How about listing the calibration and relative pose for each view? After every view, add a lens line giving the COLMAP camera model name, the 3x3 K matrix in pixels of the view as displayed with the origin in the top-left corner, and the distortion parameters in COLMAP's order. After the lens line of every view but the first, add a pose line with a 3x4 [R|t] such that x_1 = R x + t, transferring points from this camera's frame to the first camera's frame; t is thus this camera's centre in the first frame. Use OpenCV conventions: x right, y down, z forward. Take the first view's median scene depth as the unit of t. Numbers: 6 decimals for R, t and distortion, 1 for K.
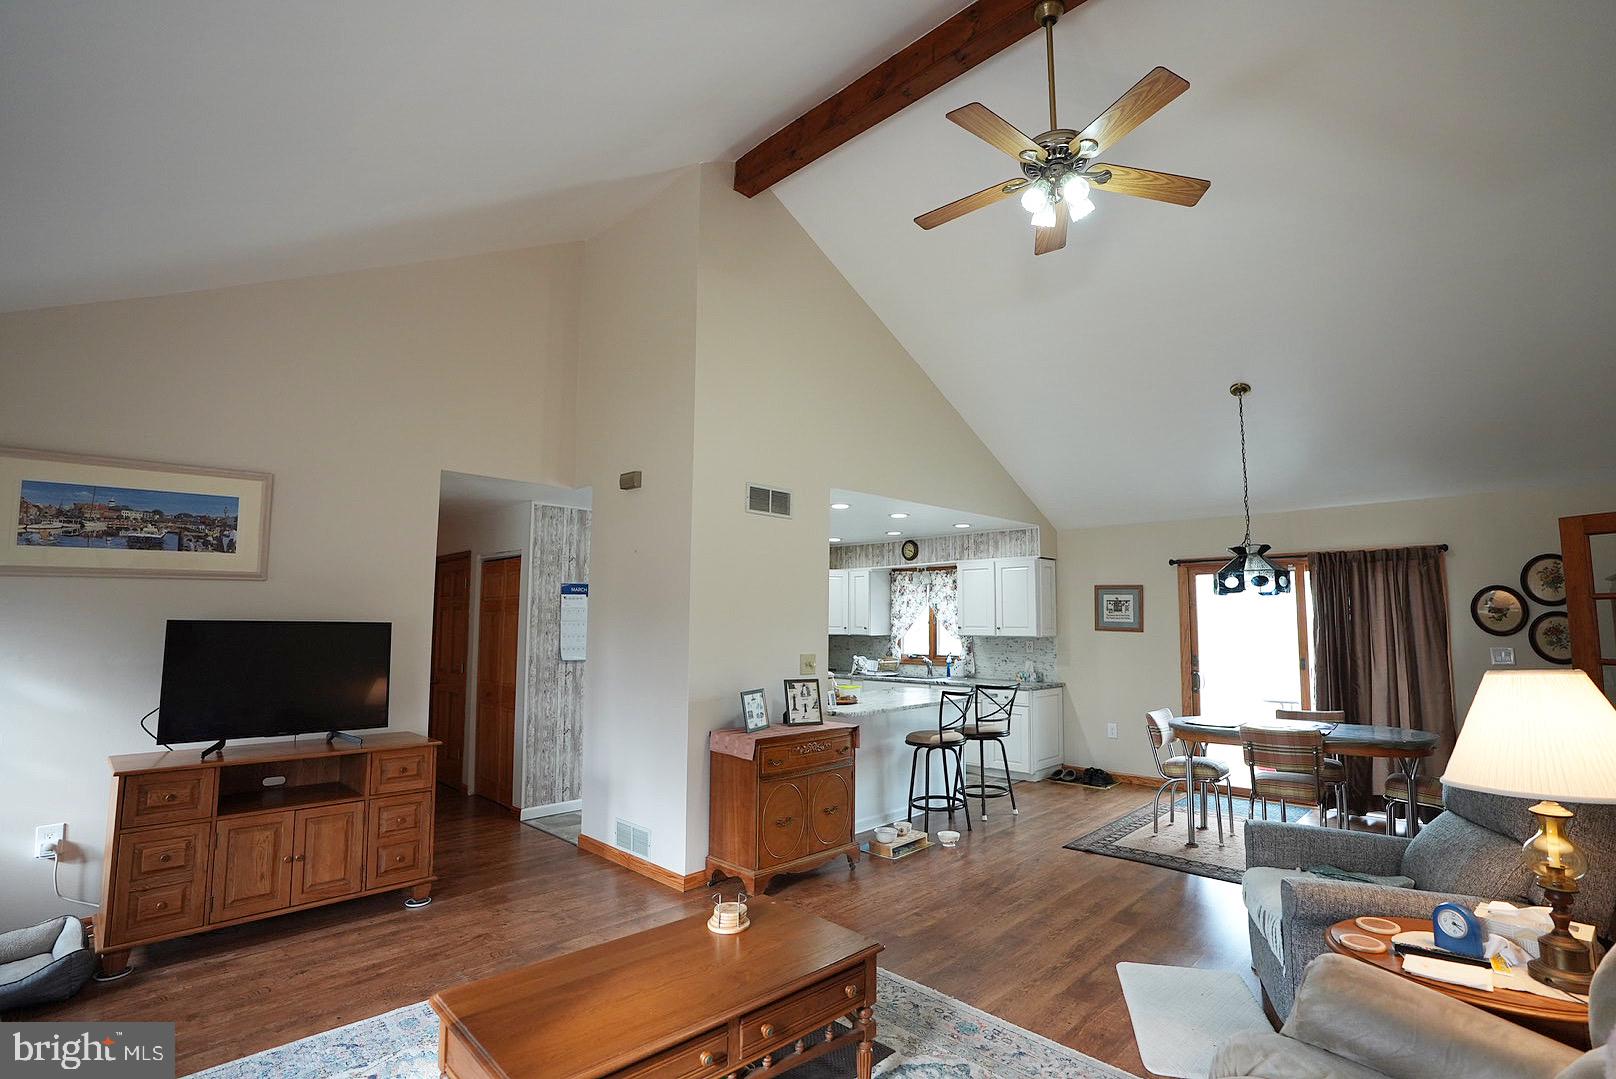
lens RADIAL K [[748.1, 0, 818.9], [0, 748.1, 548.0], [0, 0, 1]] dist [-0.078456, 0.034142]
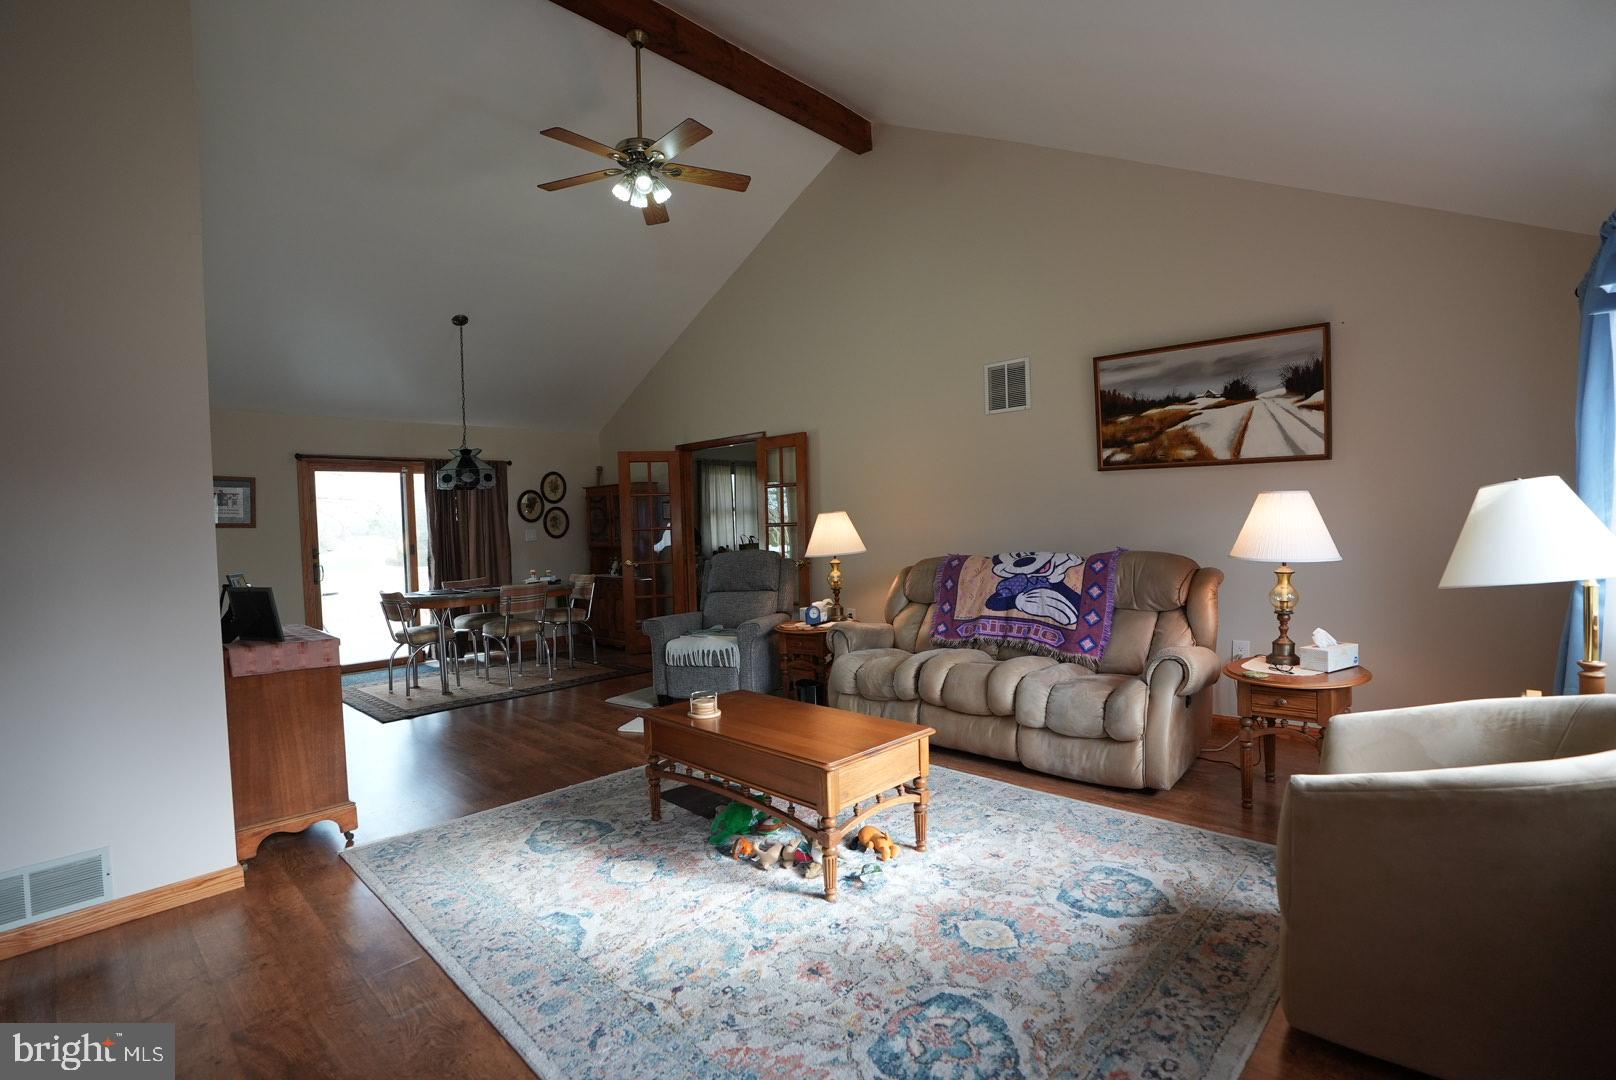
lens RADIAL K [[756.8, 0, 818.1], [0, 756.8, 543.9], [0, 0, 1]] dist [-0.084207, 0.038903]
pose [[-0.019103, -0.030669, 0.999347, -0.498397], [-0.069385, 0.997160, 0.029276, 0.056596], [-0.997407, -0.068780, -0.021177, 0.295460]]
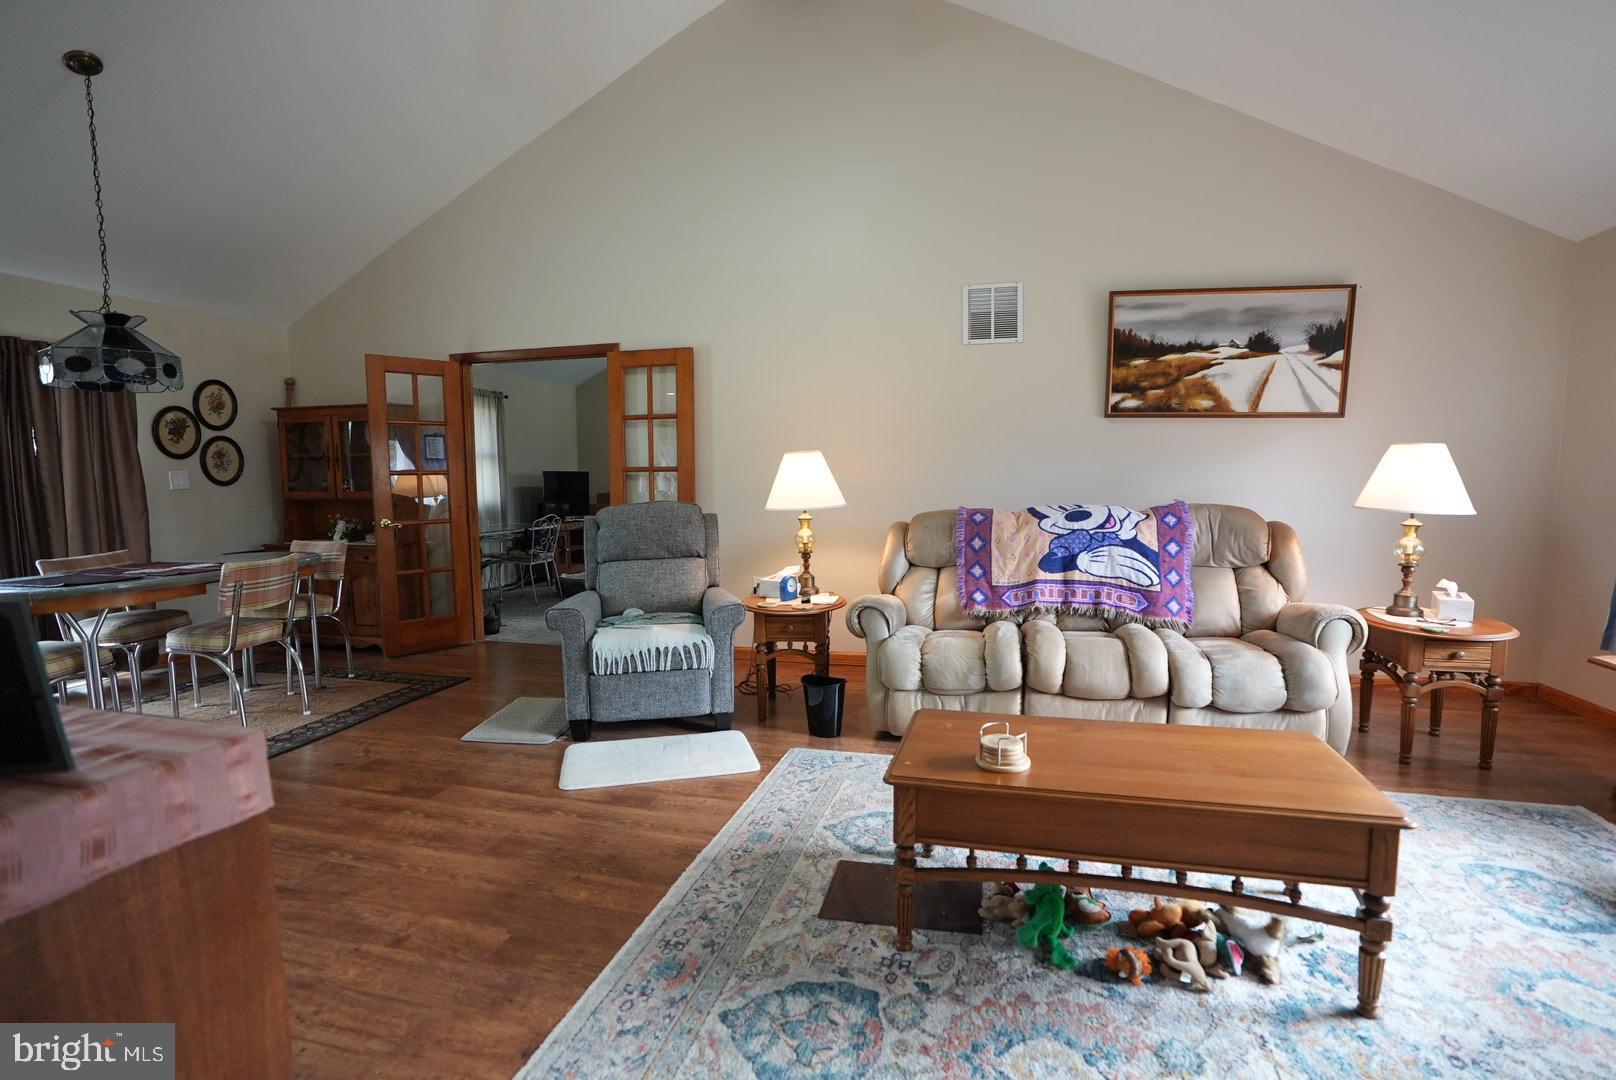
lens RADIAL K [[756.8, 0, 818.1], [0, 756.8, 543.9], [0, 0, 1]] dist [-0.084207, 0.038903]
pose [[-0.513409, -0.077090, 0.854675, -0.239014], [-0.080674, 0.995882, 0.041366, 0.091583], [-0.854344, -0.047712, -0.517513, 0.553482]]
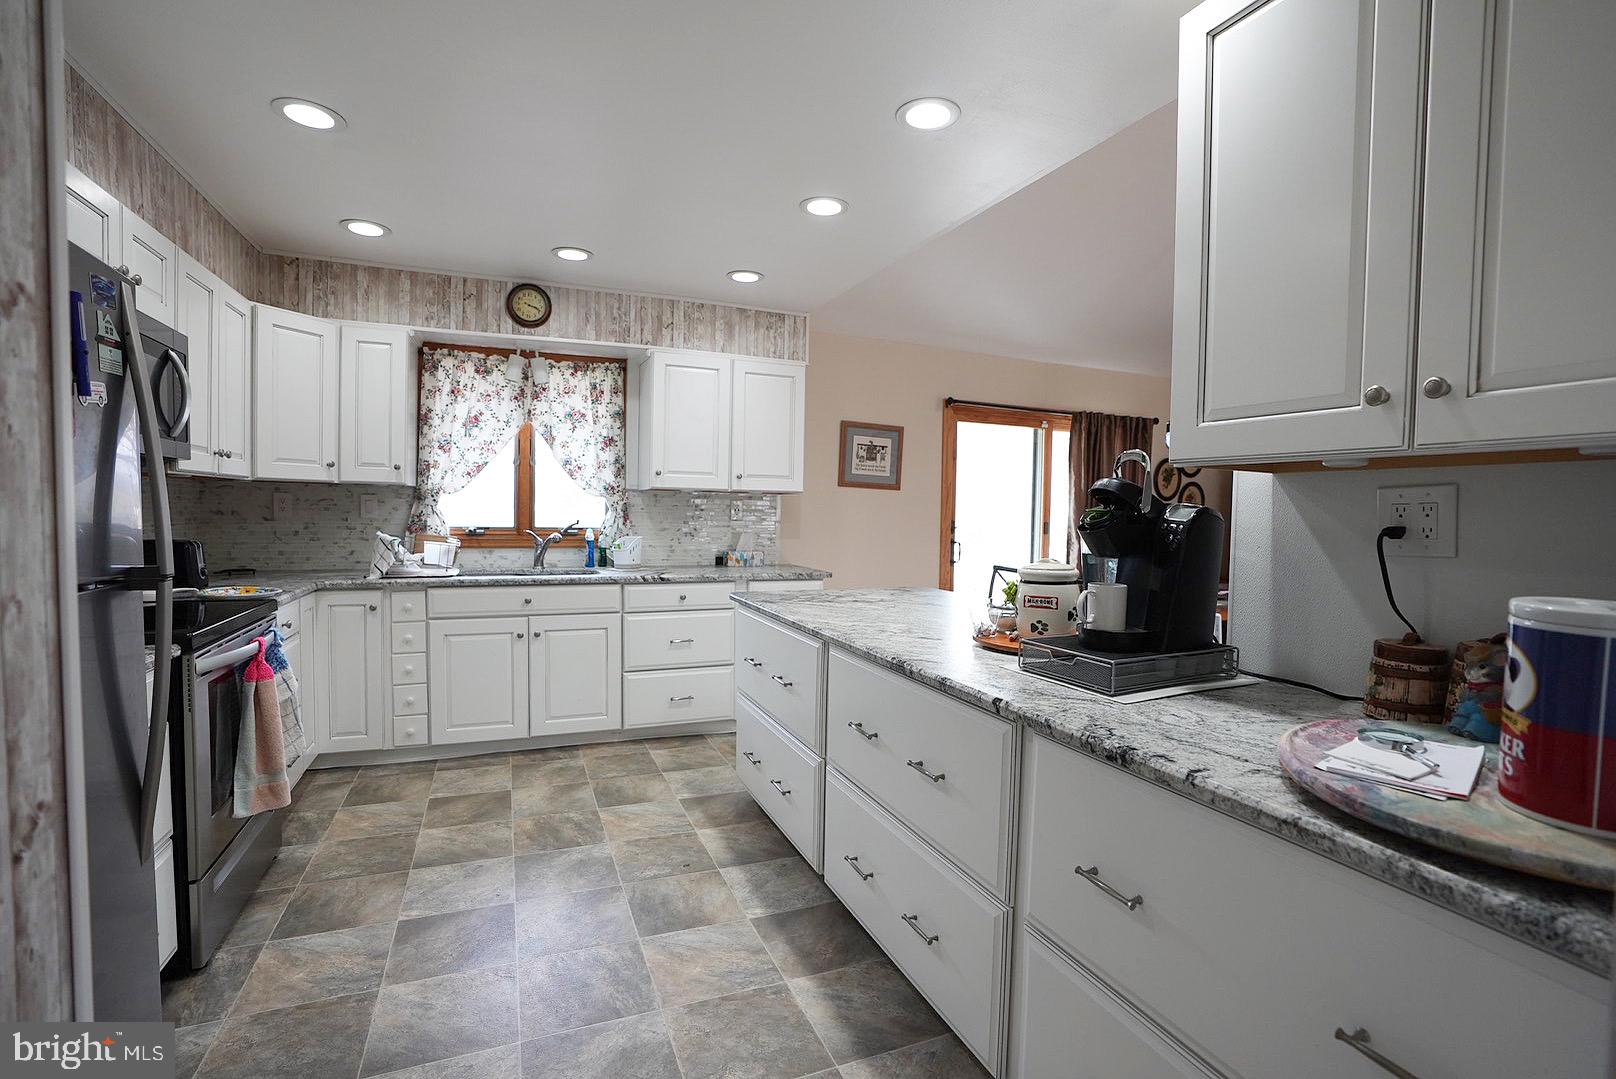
lens RADIAL K [[748.1, 0, 818.9], [0, 748.1, 548.0], [0, 0, 1]] dist [-0.078456, 0.034142]
pose [[0.378173, -0.040620, 0.924843, -0.289926], [-0.107839, 0.990302, 0.087591, 0.112882], [-0.919432, -0.132859, 0.370125, 0.773579]]
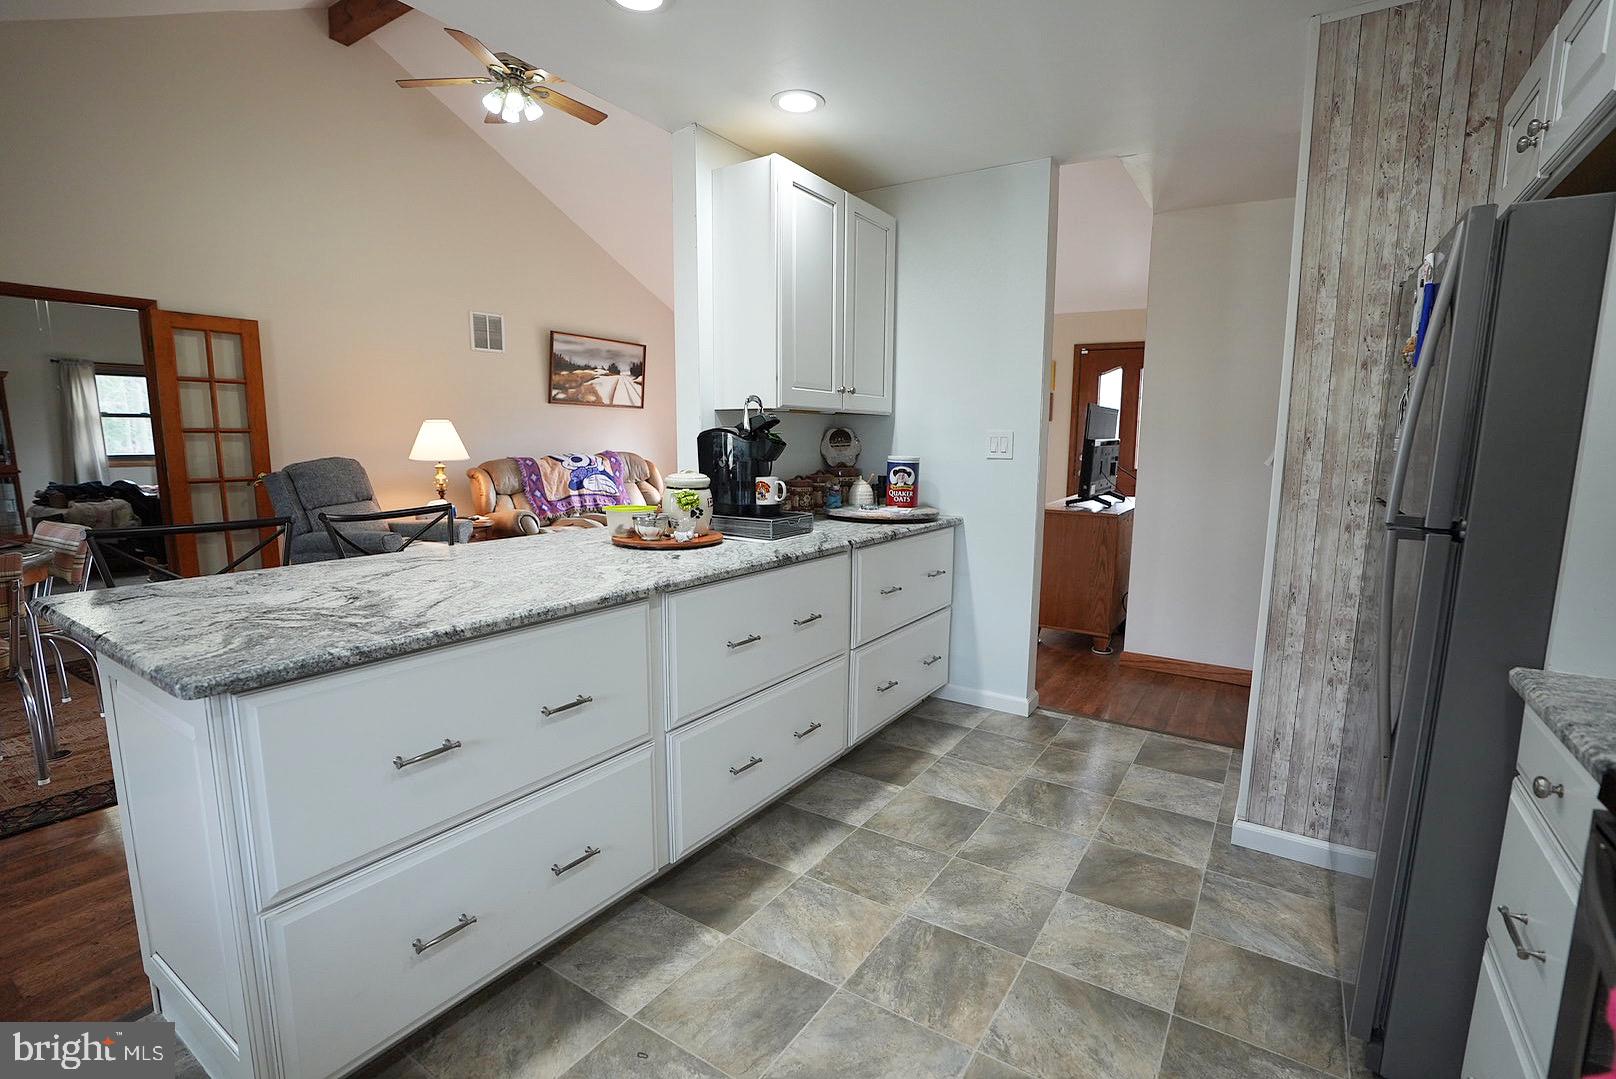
lens RADIAL K [[741.5, 0, 808.0], [0, 741.5, 539.5], [0, 0, 1]] dist [-0.022894, 0.000123]
pose [[-0.981541, 0.018149, -0.190389, 0.019956], [0.009975, 0.998990, 0.043806, 0.146060], [0.190991, 0.041099, -0.980731, 1.155227]]
